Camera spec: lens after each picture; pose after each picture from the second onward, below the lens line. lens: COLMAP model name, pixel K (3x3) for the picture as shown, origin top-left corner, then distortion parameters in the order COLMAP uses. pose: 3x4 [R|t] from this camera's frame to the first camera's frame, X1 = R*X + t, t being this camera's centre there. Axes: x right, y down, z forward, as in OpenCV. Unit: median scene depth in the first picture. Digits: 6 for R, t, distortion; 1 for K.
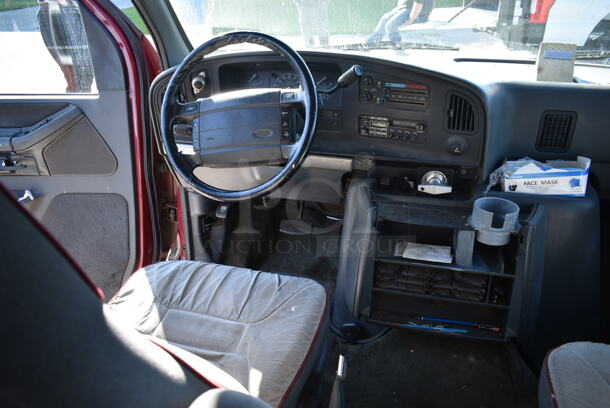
lens RADIAL K [[466.8, 0, 305.0], [0, 466.8, 204.0], [0, 0, 1]] dist [-0.009928, -0.002004]
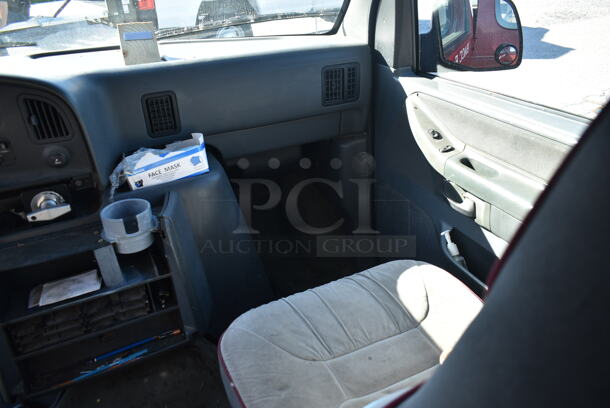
lens RADIAL K [[466.8, 0, 305.0], [0, 466.8, 204.0], [0, 0, 1]] dist [-0.009928, -0.002004]
pose [[0.751211, -0.322936, 0.575668, 0.150678], [0.314317, 0.941926, 0.118235, -0.002962], [-0.580420, 0.092123, 0.809090, 0.070739]]
